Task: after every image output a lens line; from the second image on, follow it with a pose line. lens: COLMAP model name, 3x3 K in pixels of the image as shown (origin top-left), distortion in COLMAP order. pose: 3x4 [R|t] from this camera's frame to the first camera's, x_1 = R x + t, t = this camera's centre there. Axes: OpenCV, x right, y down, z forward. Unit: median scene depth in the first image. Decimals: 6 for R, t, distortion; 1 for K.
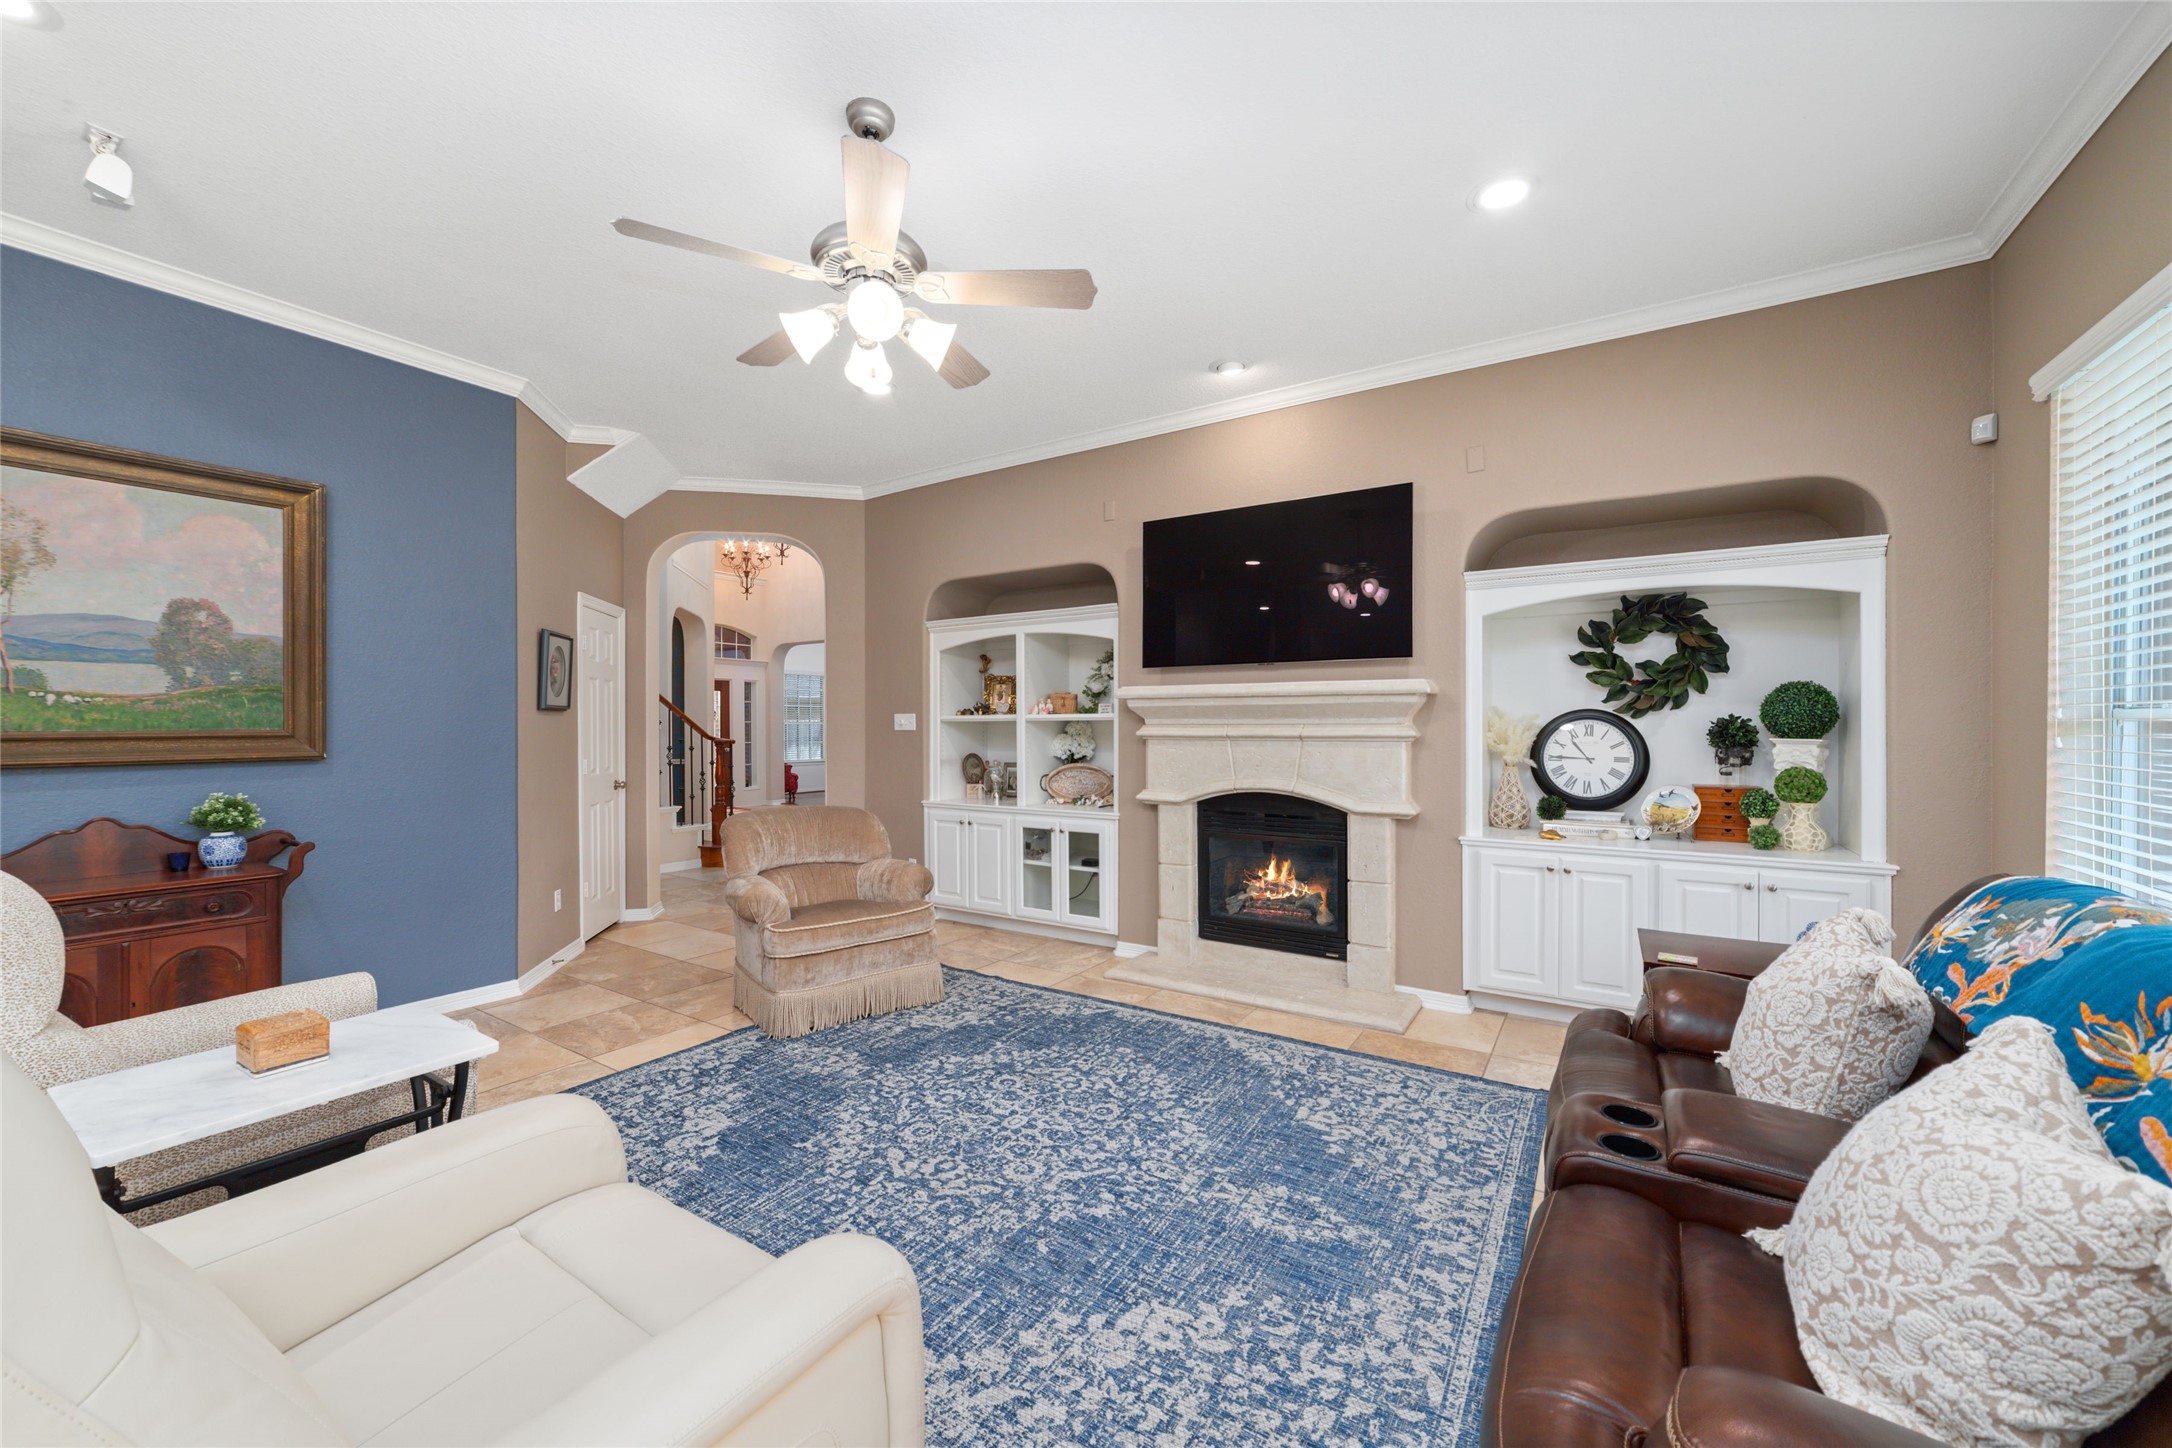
lens RADIAL K [[832.7, 0, 1082.5], [0, 832.7, 731.3], [0, 0, 1]] dist [-0.023260, 0.006563]
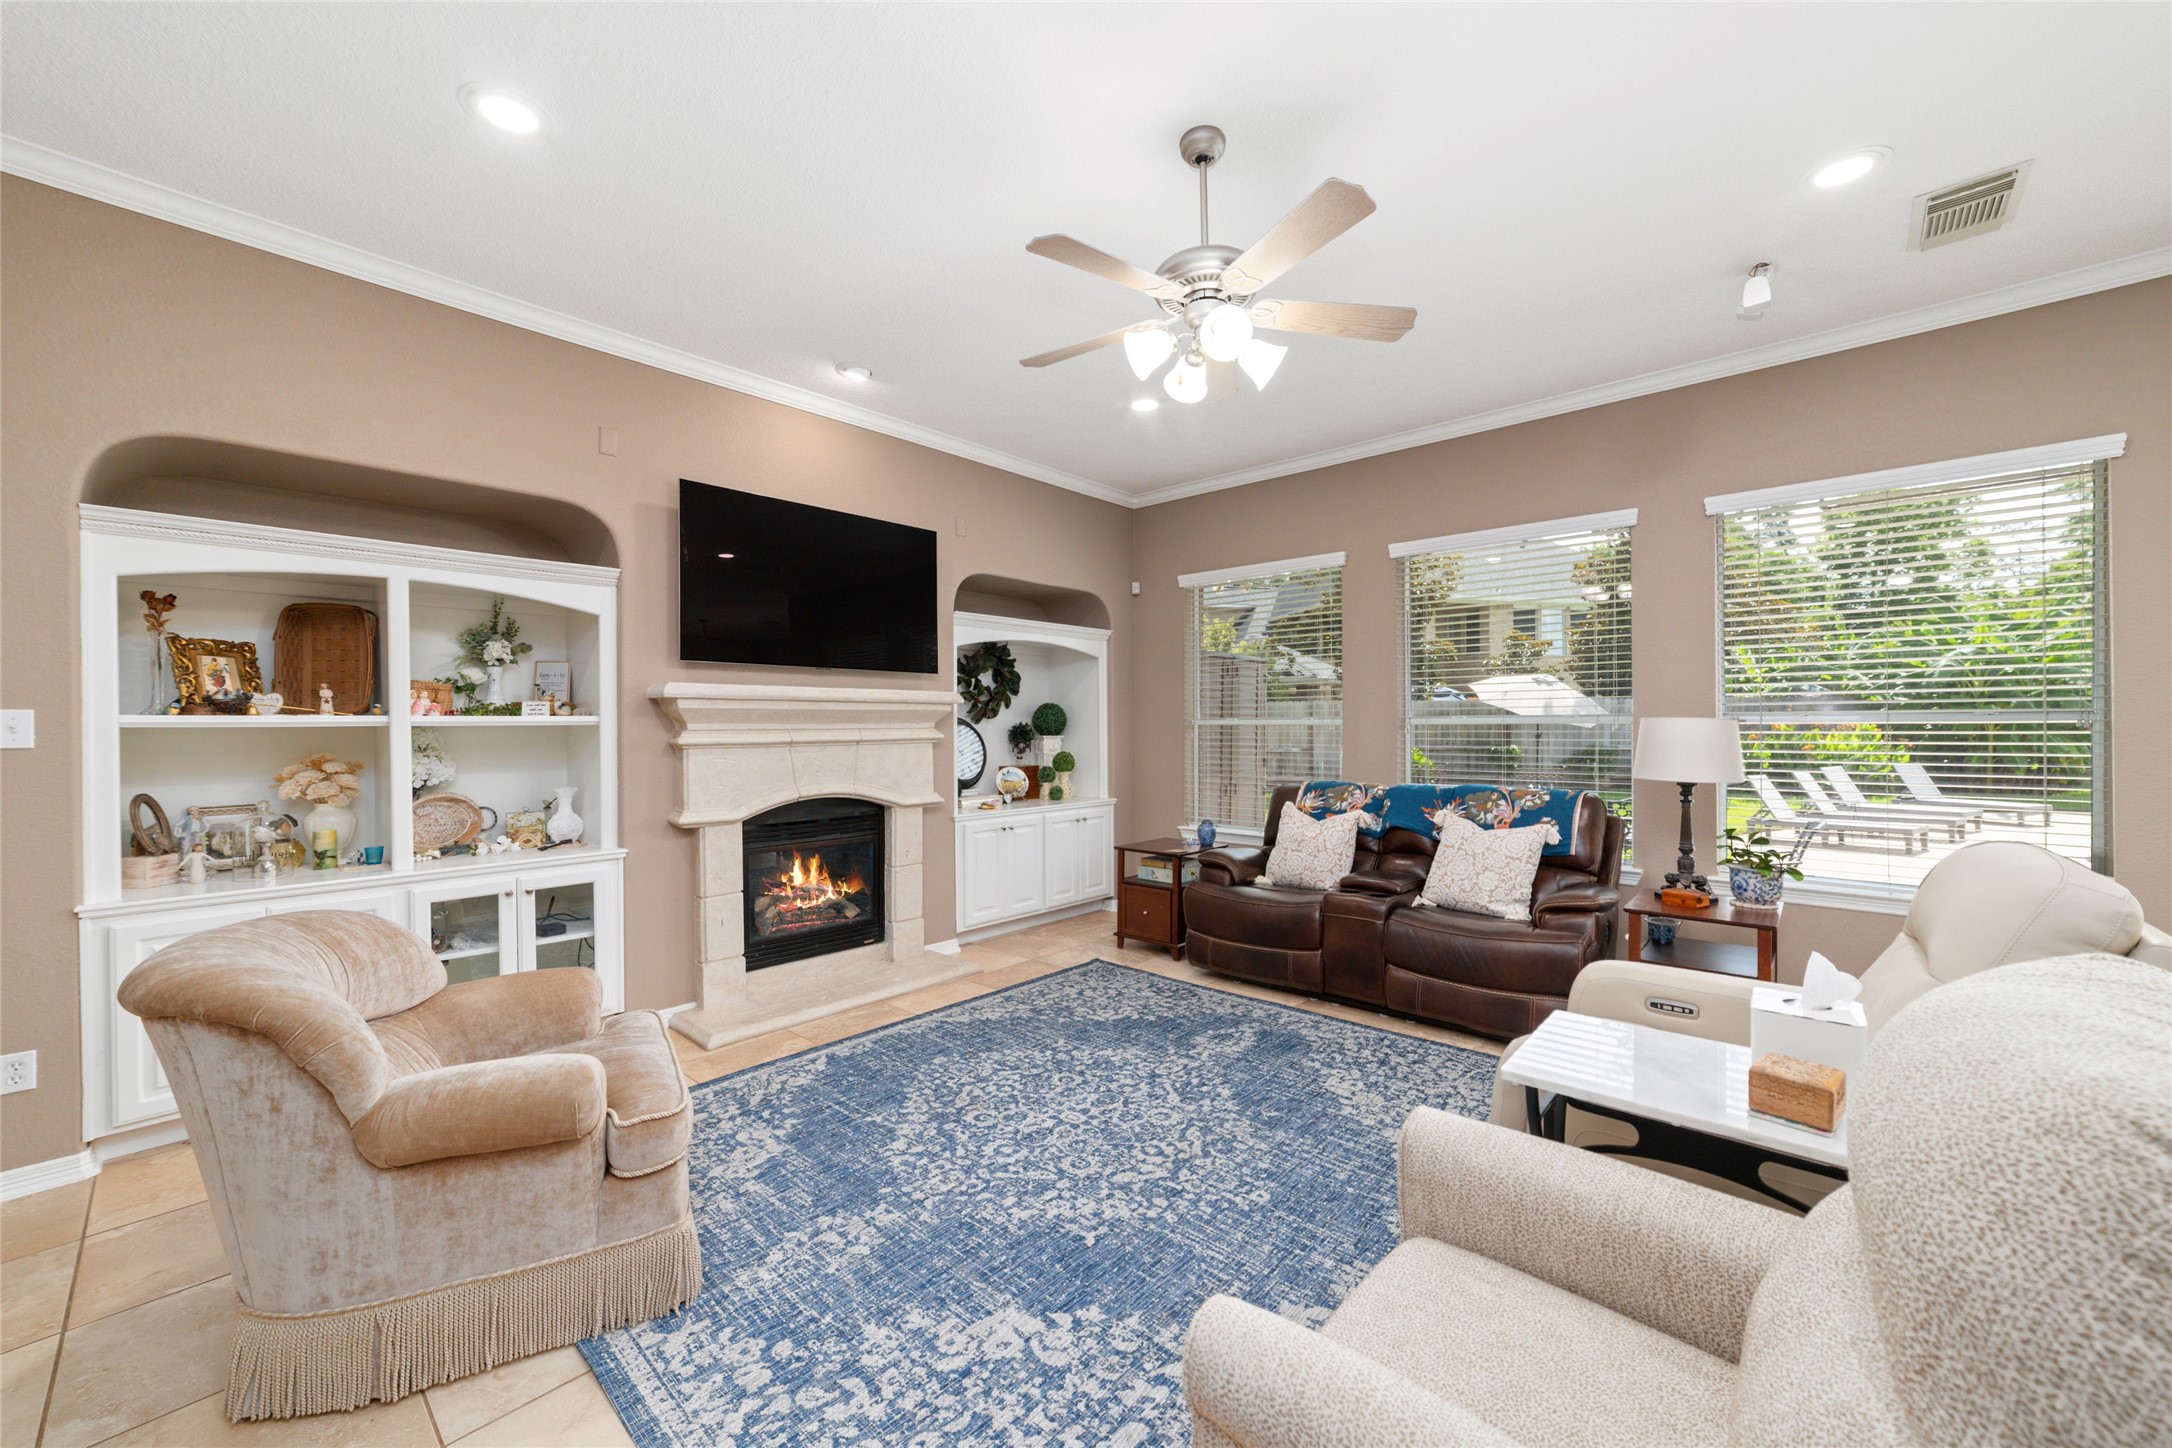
lens RADIAL K [[832.7, 0, 1076.9], [0, 832.7, 728.5], [0, 0, 1]] dist [-0.023260, 0.006563]
pose [[0.163311, -0.002094, 0.986572, -0.929739], [0.013947, 0.999903, -0.000187, -0.006022], [-0.986476, 0.013790, 0.163324, 0.704014]]
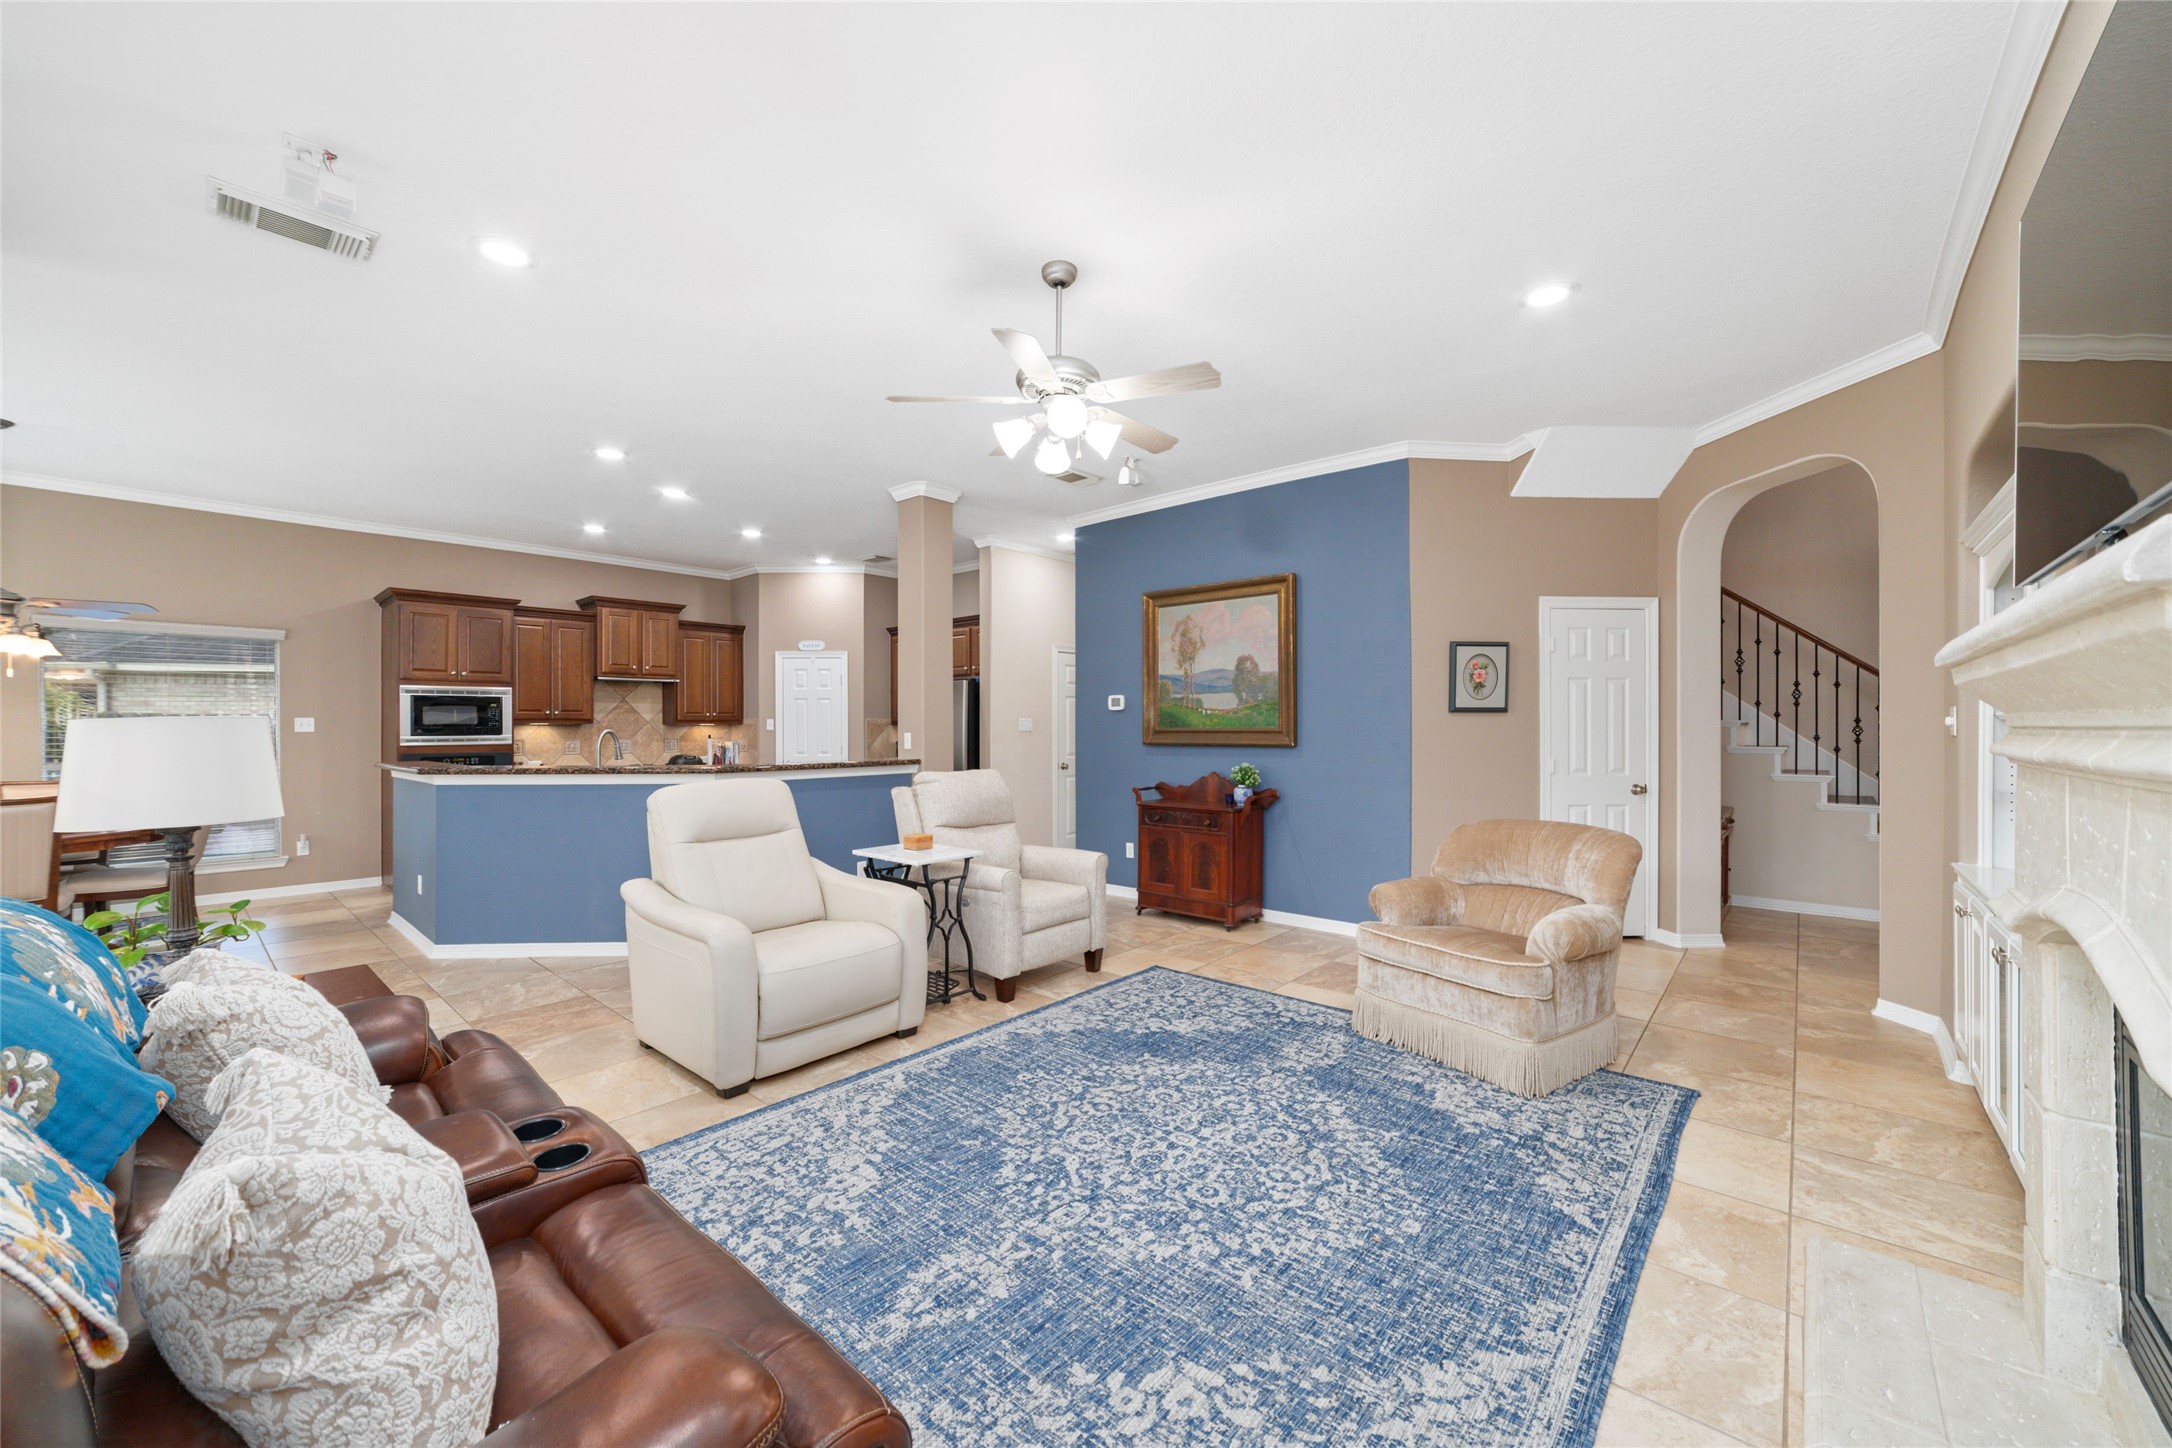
lens RADIAL K [[832.7, 0, 1073.3], [0, 832.7, 726.0], [0, 0, 1]] dist [-0.023260, 0.006563]
pose [[-0.149439, 0.003033, -0.988766, 0.759198], [-0.006540, 0.999970, 0.004056, -0.009623], [0.988749, 0.007073, -0.149415, 0.868375]]
